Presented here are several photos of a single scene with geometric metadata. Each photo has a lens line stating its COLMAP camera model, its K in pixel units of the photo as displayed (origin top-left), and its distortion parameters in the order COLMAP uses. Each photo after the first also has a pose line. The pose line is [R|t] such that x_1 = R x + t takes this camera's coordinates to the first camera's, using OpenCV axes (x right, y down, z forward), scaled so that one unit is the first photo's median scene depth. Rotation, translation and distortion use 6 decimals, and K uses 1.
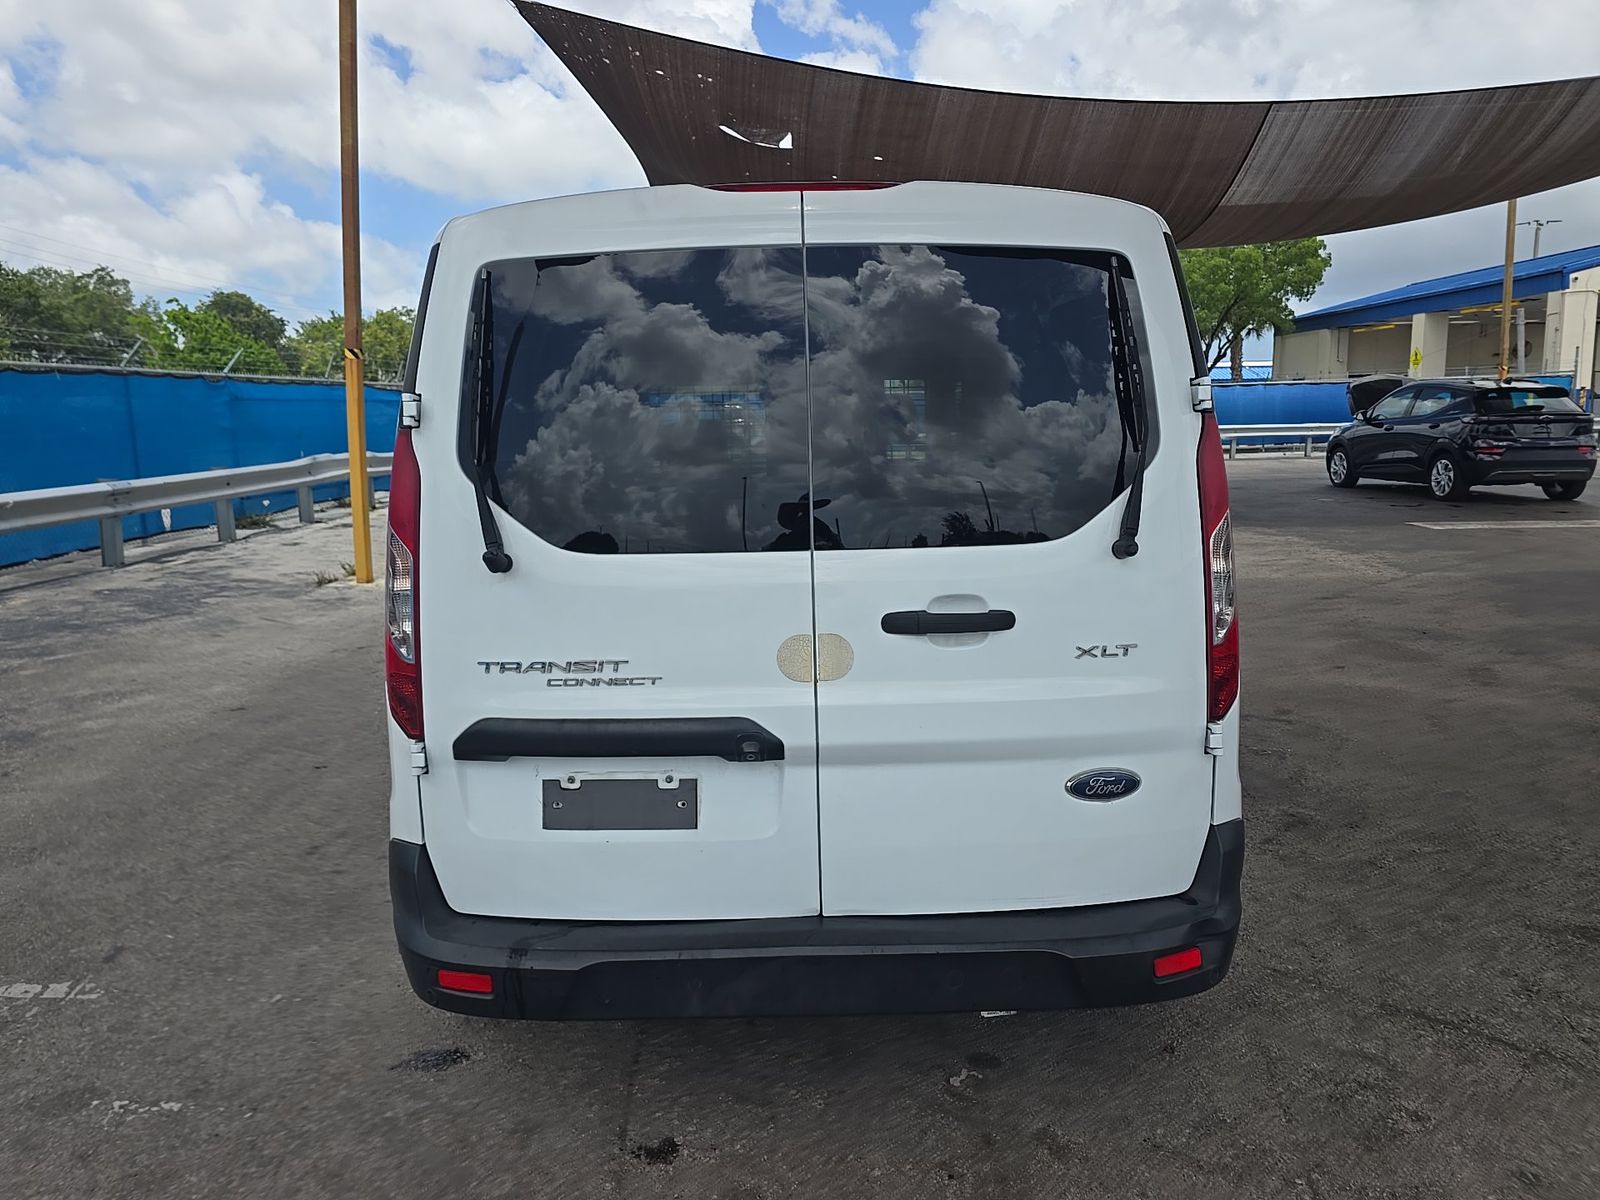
lens RADIAL K [[1071.8, 0, 800.0], [0, 1071.8, 600.0], [0, 0, 1]] dist [0.044578, -0.047135]
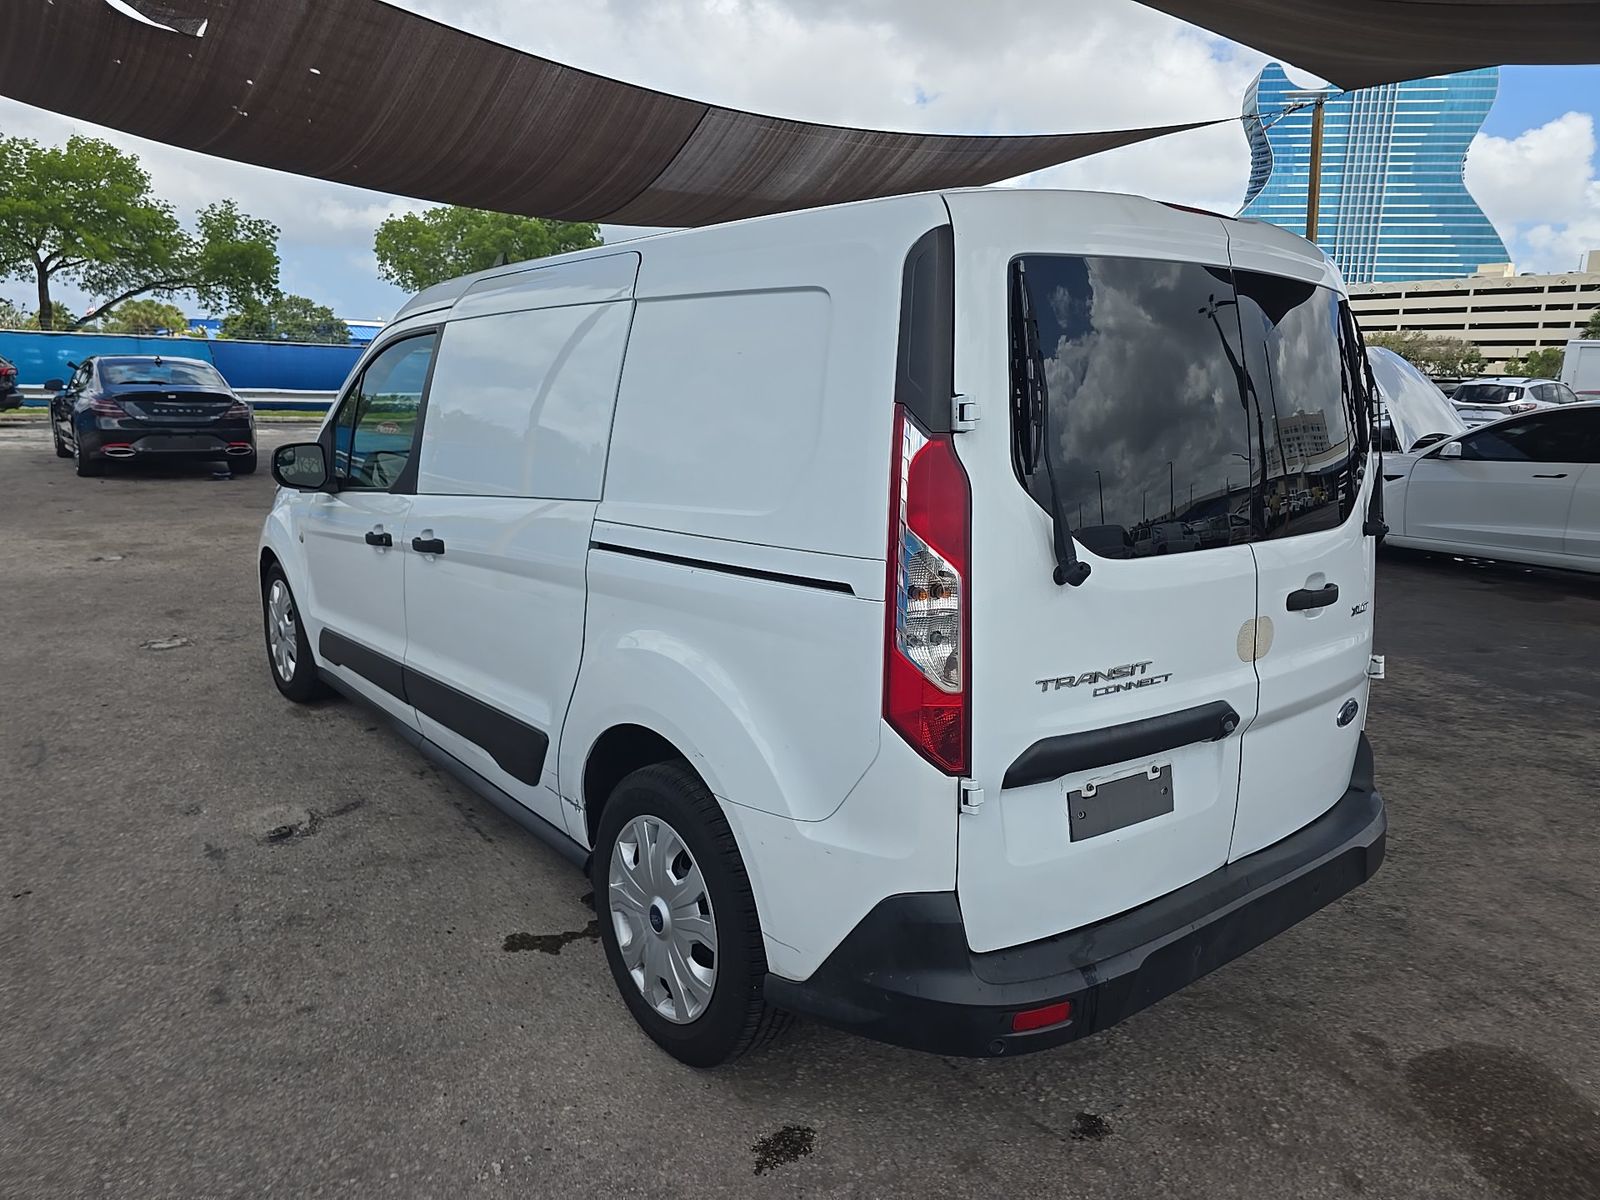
lens RADIAL K [[1071.8, 0, 800.0], [0, 1071.8, 600.0], [0, 0, 1]] dist [0.044578, -0.047135]
pose [[0.775590, -0.080495, 0.626084, -1.038527], [0.057274, 0.996719, 0.057196, -0.078694], [-0.628634, -0.008502, 0.777655, 0.398446]]
